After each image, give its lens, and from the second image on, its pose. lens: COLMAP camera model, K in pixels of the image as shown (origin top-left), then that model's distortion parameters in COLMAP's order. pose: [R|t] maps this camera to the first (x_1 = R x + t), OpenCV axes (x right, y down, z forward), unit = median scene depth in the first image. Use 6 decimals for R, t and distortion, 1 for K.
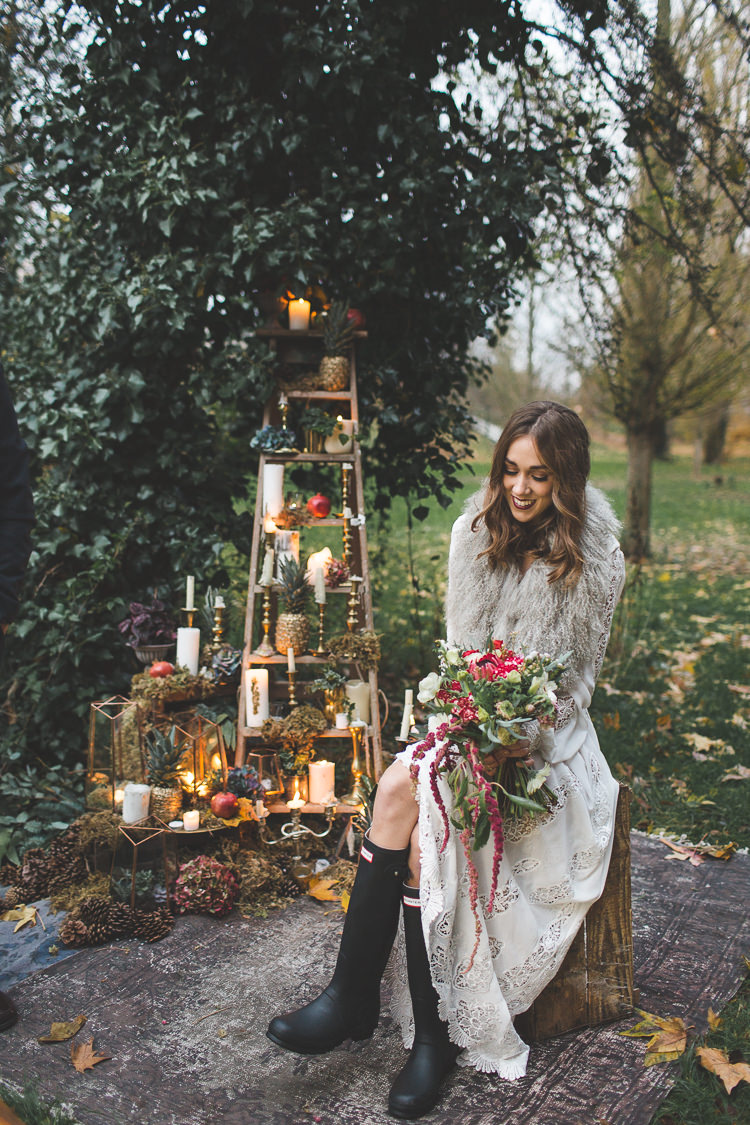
lens RADIAL K [[1145.4, 0, 347.1], [0, 1145.4, 553.7], [0, 0, 1]] dist [0.016849, 0.000000]
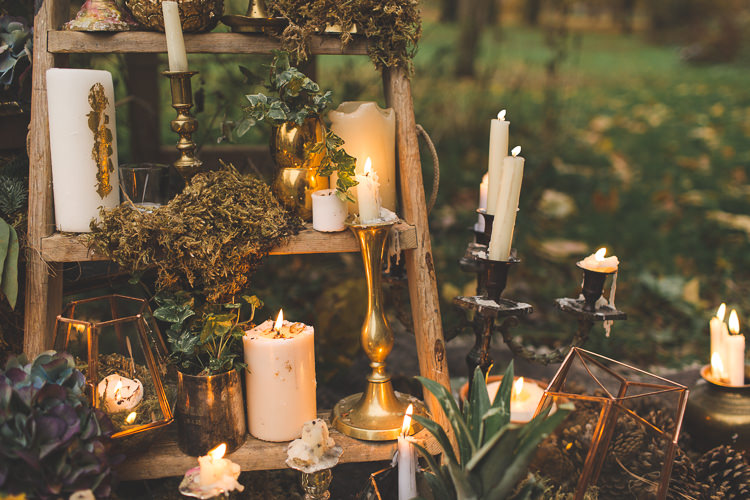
lens RADIAL K [[763.6, 0, 362.7], [0, 763.6, 256.9], [0, 0, 1]] dist [0.016849, 0.000000]
pose [[0.986873, -0.042520, 0.155799, -0.031486], [0.009610, 0.978469, 0.206168, 0.109257], [-0.161211, -0.201965, 0.966034, 0.749406]]
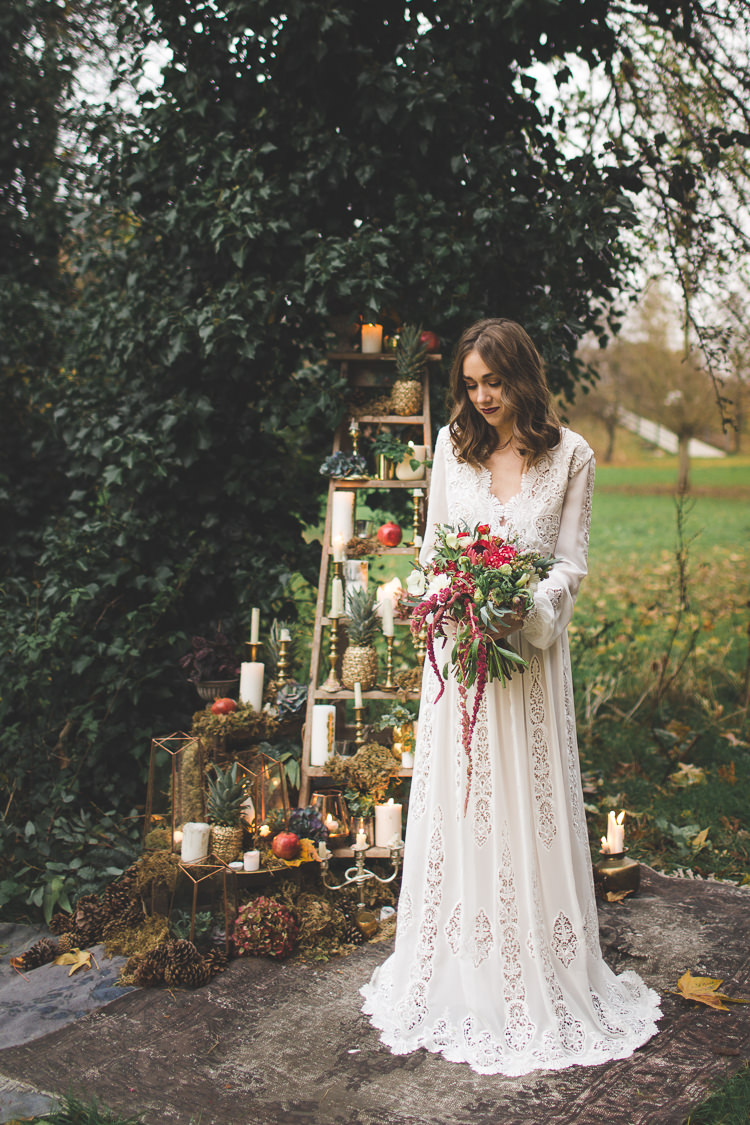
lens RADIAL K [[1493.3, 0, 484.0], [0, 1493.3, 358.2], [0, 0, 1]] dist [0.009865, 0.000000]
pose [[0.999893, -0.001556, 0.014536, 0.039166], [0.003726, 0.988607, -0.150474, 0.001529], [-0.014137, 0.150512, 0.988507, -0.289617]]
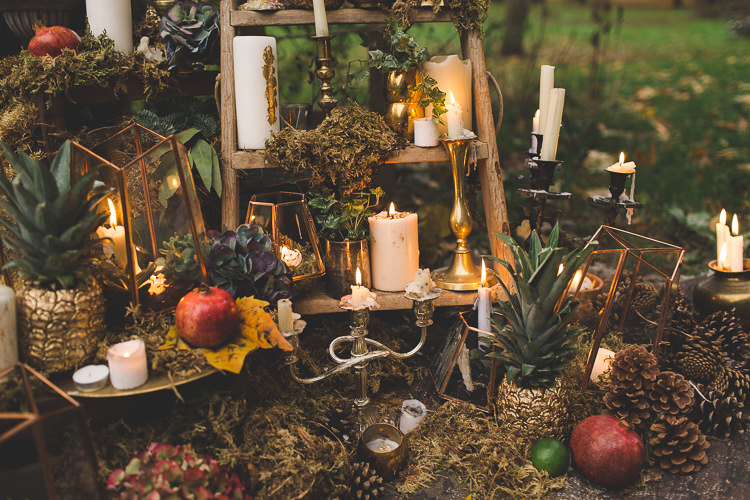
lens RADIAL K [[763.6, 0, 361.6], [0, 763.6, 251.2], [0, 0, 1]] dist [0.016849, 0.000000]
pose [[0.993931, -0.057186, 0.093973, -0.067182], [0.035476, 0.975249, 0.218246, 0.120722], [-0.104127, -0.213588, 0.971359, 0.648031]]
